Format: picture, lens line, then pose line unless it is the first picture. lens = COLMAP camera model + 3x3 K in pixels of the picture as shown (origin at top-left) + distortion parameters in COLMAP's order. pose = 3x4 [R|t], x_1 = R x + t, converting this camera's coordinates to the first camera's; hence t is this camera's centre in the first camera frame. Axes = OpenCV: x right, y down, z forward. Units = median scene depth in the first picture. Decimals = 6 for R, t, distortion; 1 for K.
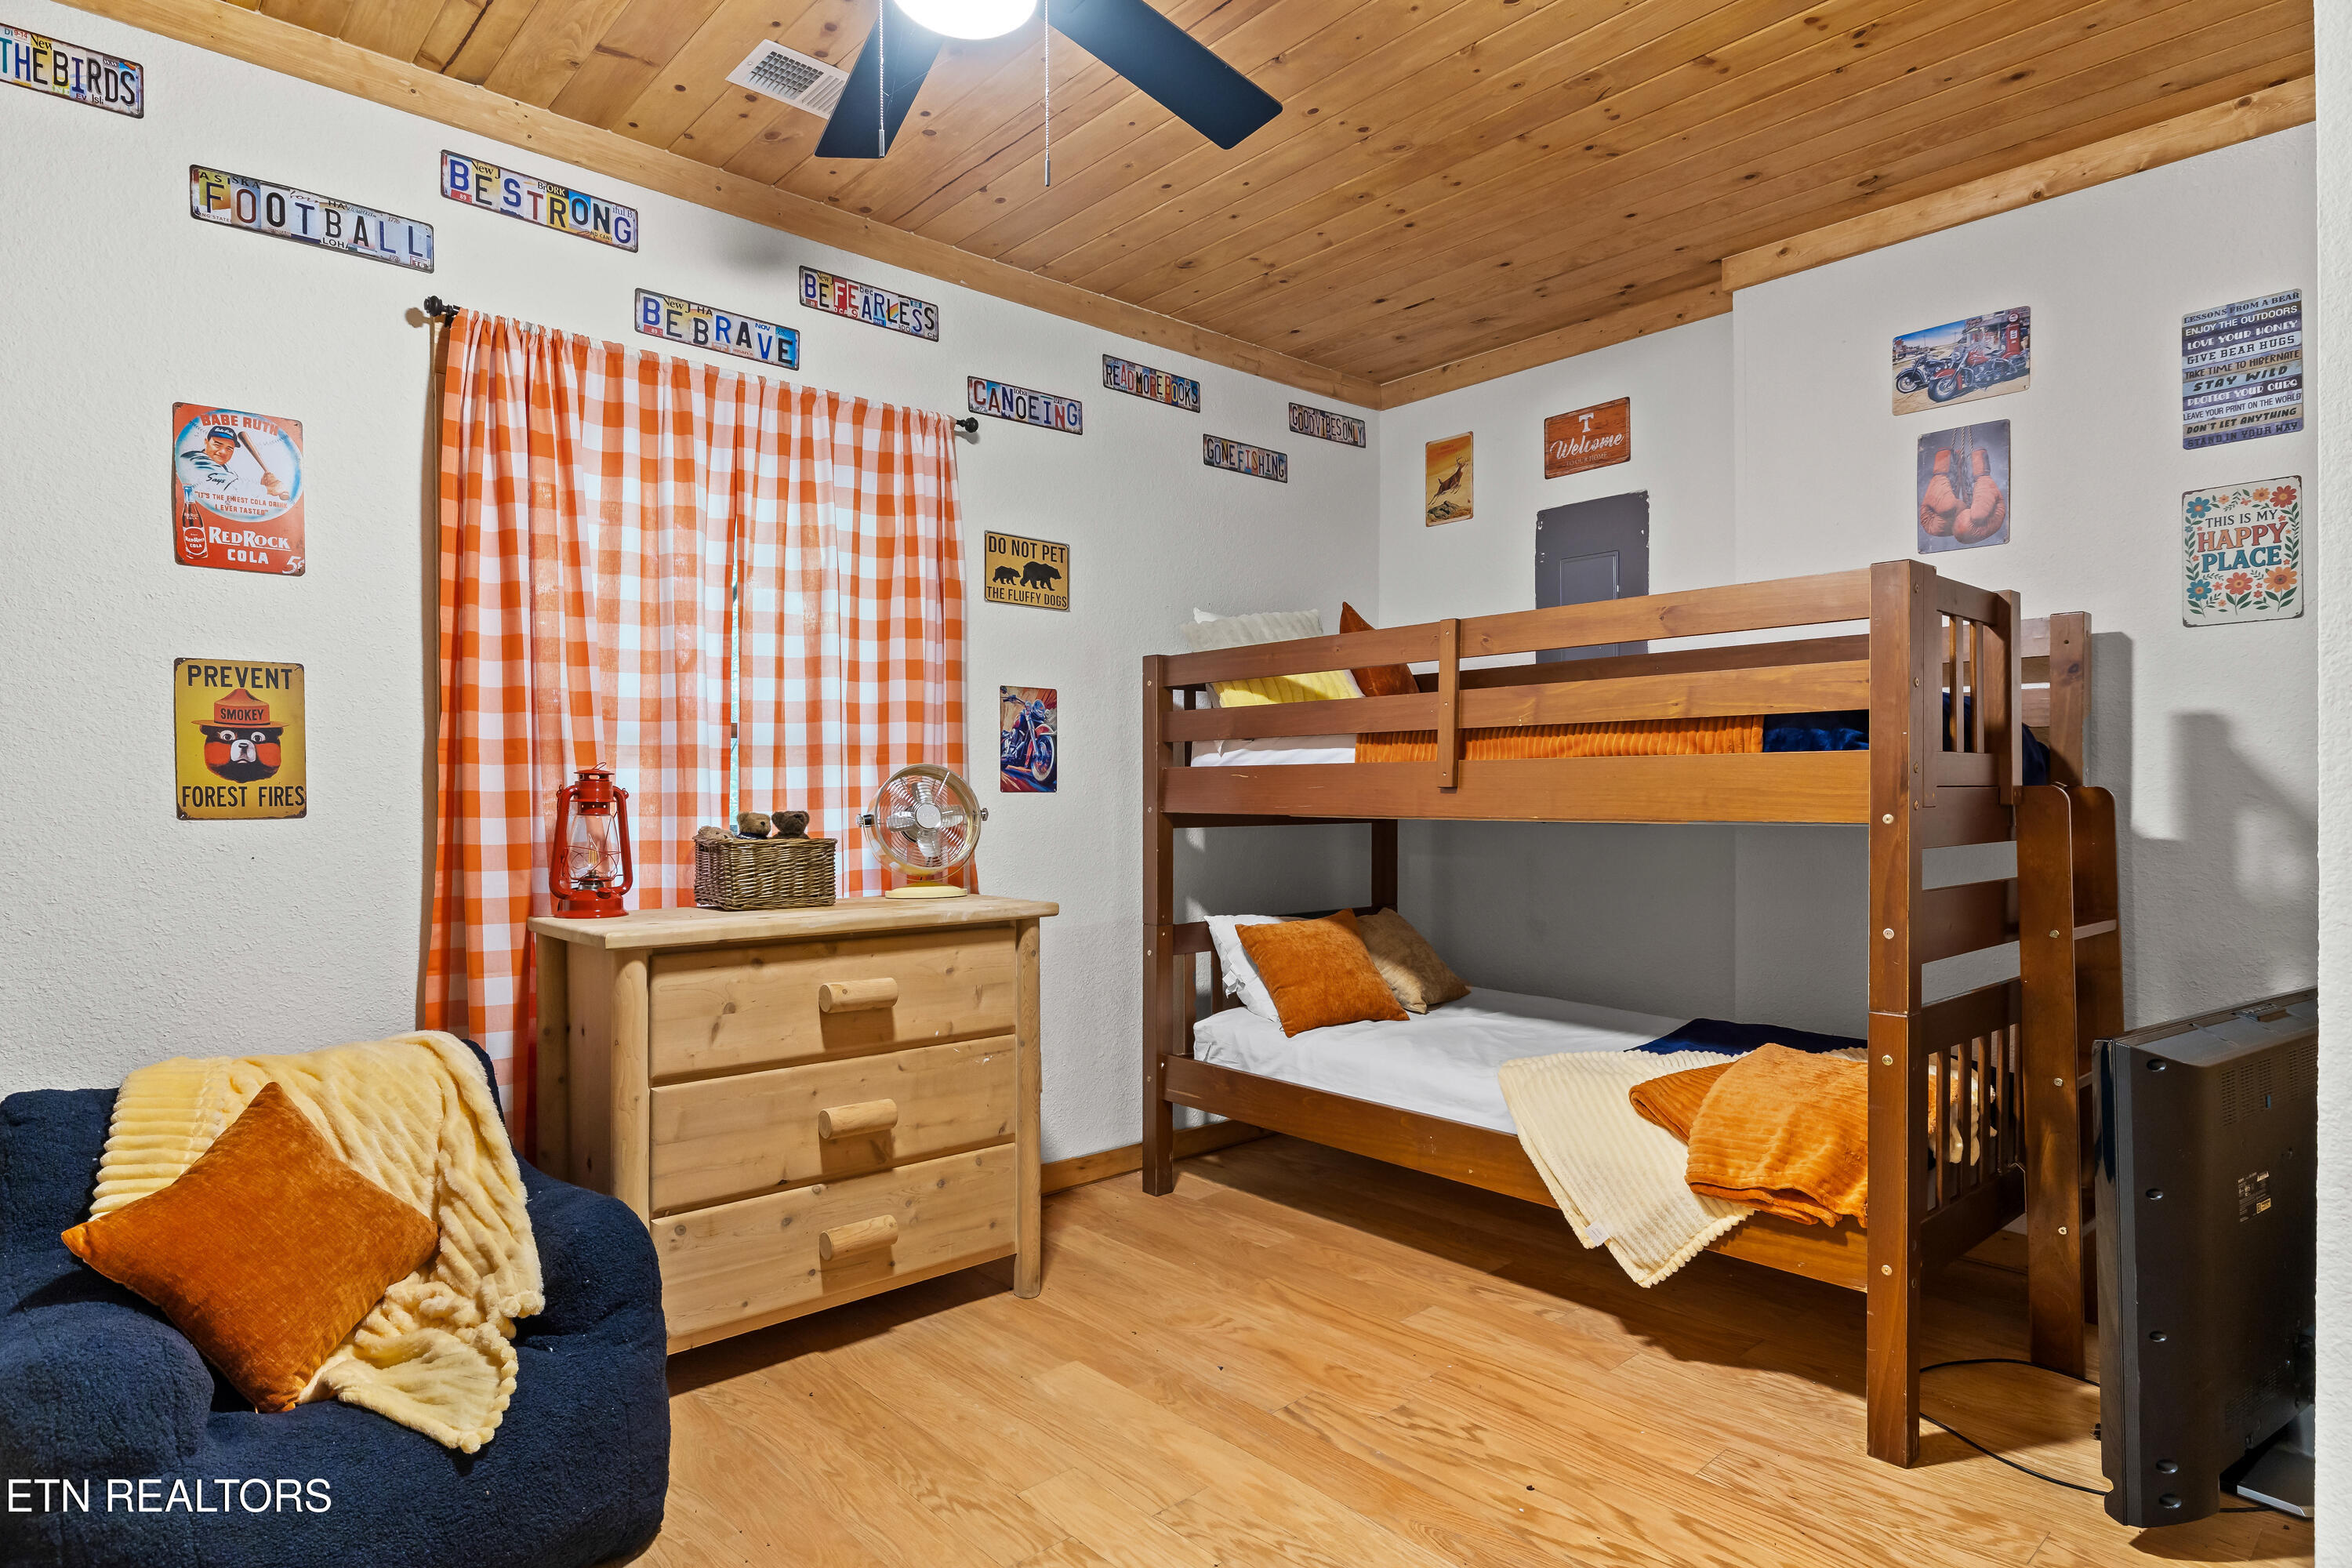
lens RADIAL K [[1311.4, 0, 1184.2], [0, 1311.4, 798.5], [0, 0, 1]] dist [0.026348, -0.000228]
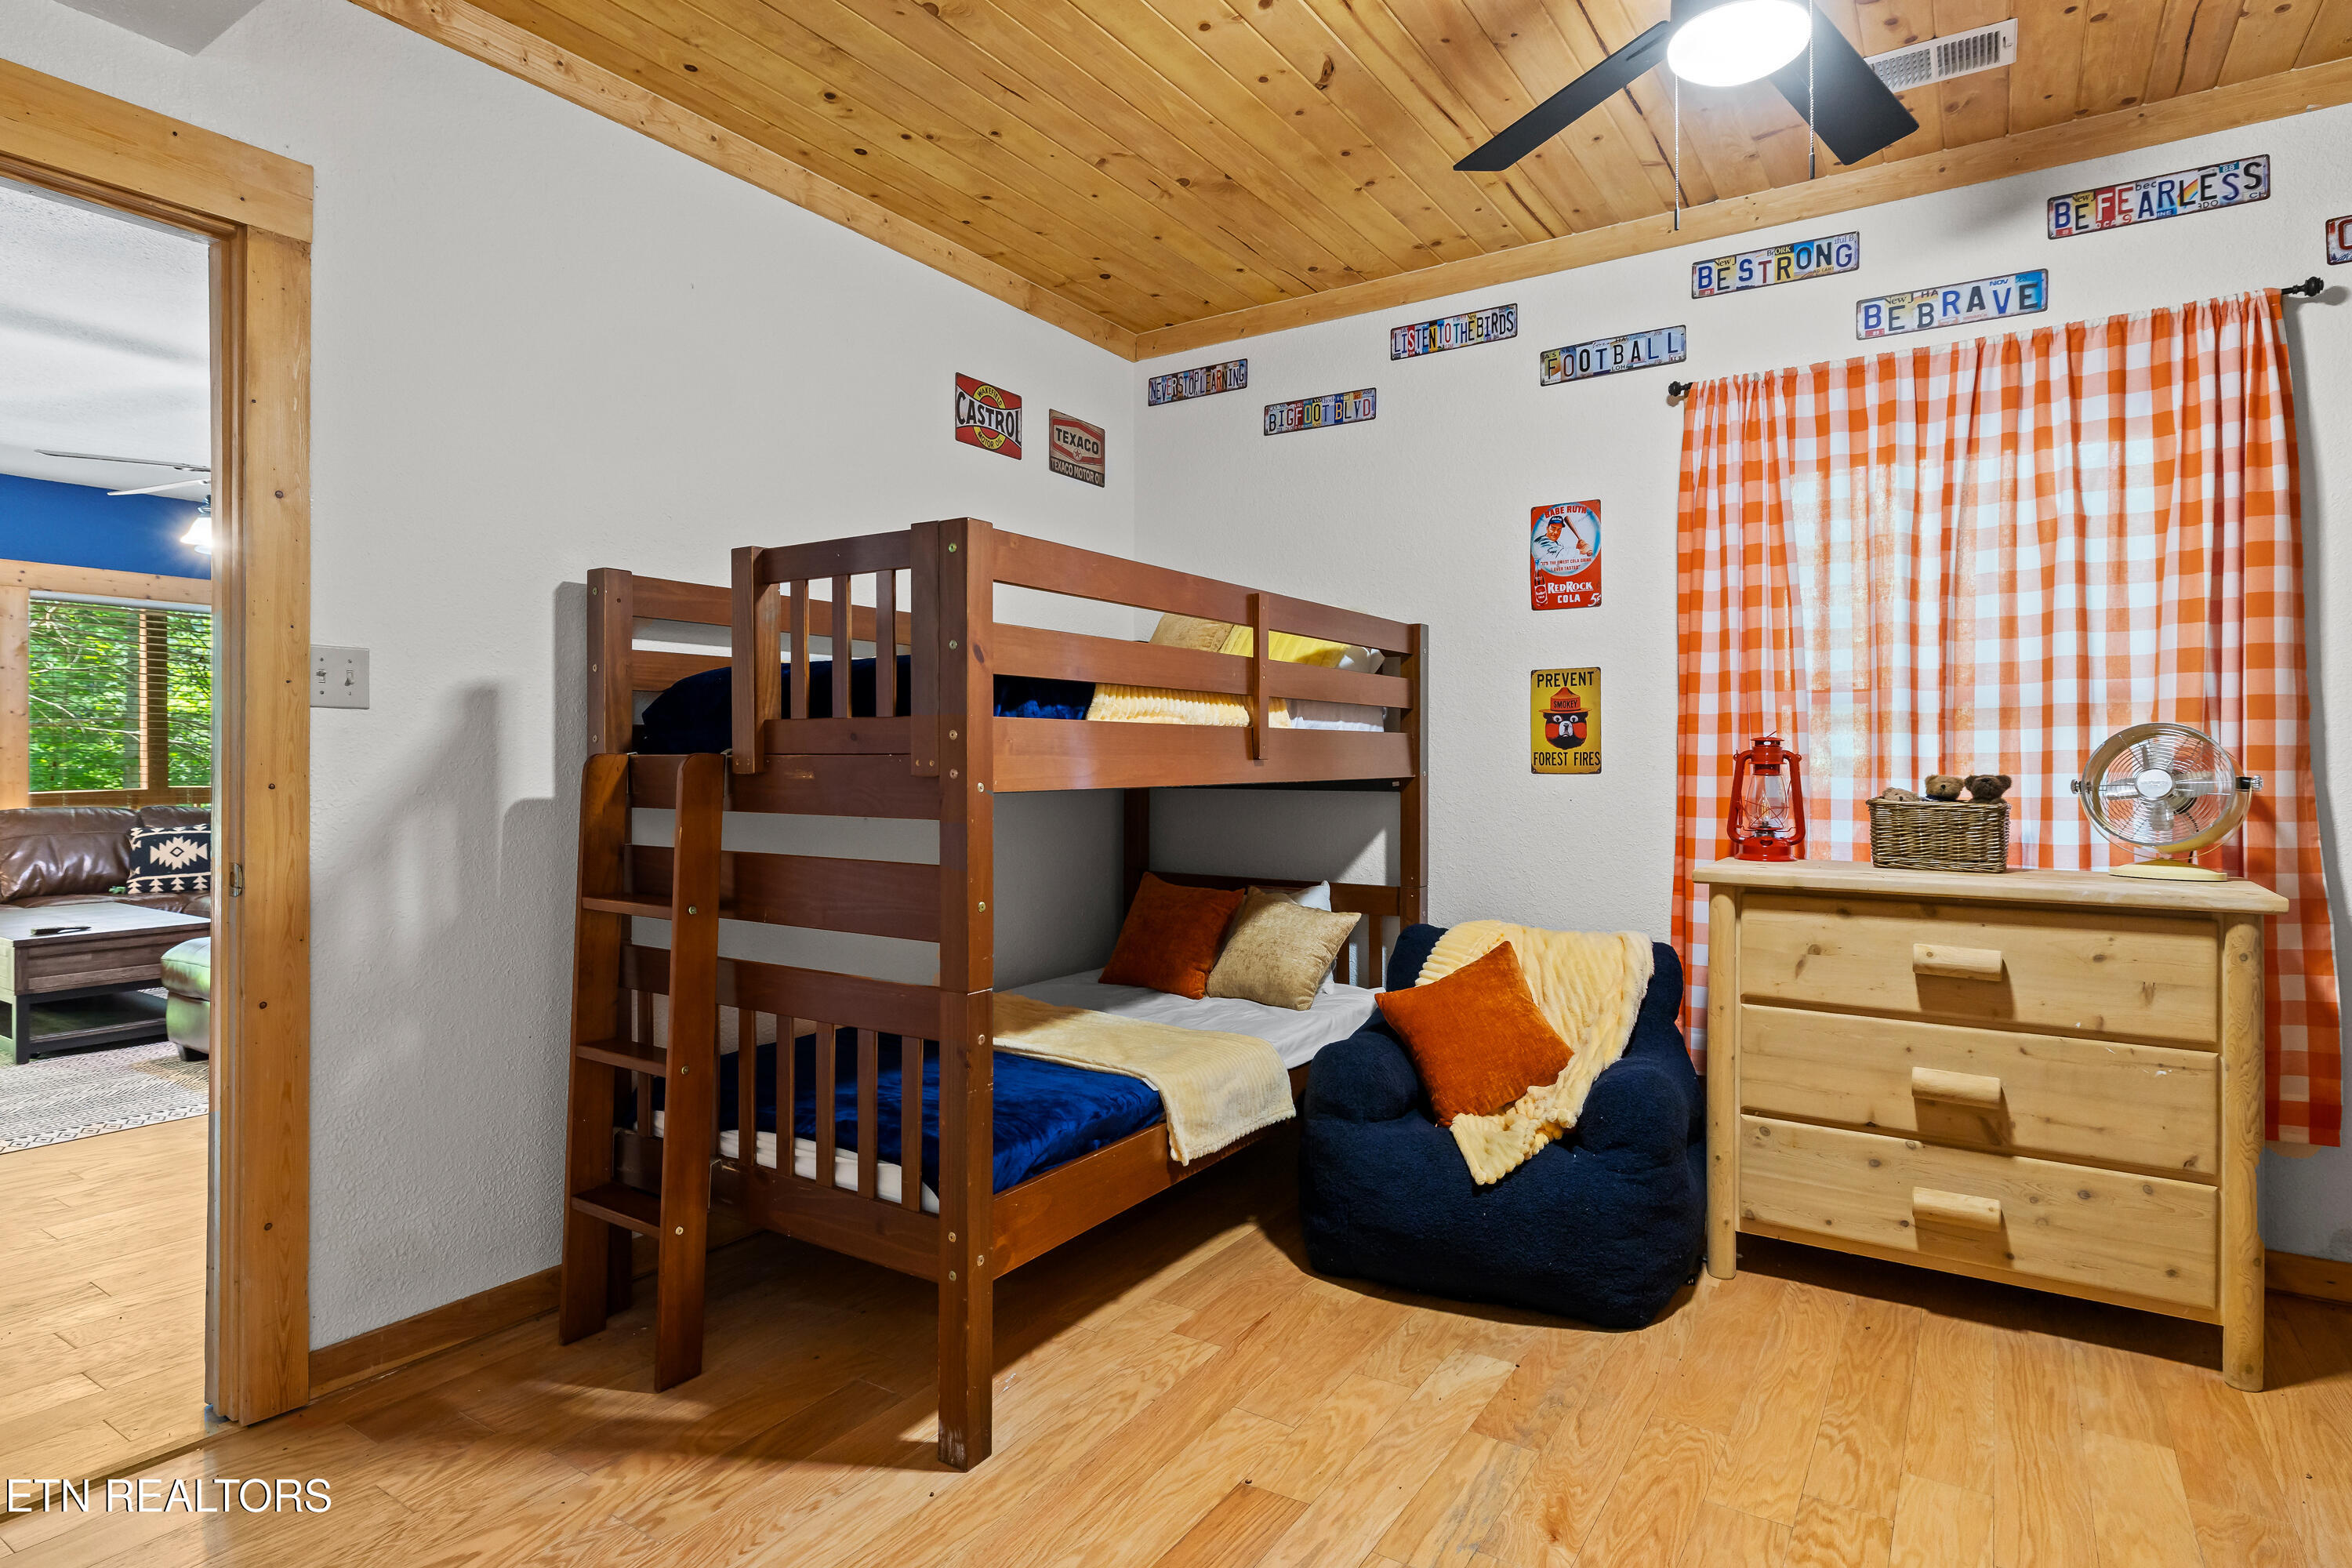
lens RADIAL K [[1311.4, 0, 1185.2], [0, 1311.4, 771.8], [0, 0, 1]] dist [0.026348, -0.000228]
pose [[0.244375, 0.006738, -0.969657, 0.563554], [-0.010243, 0.999938, 0.004367, 0.009746], [0.969627, 0.008865, 0.244429, 0.199094]]
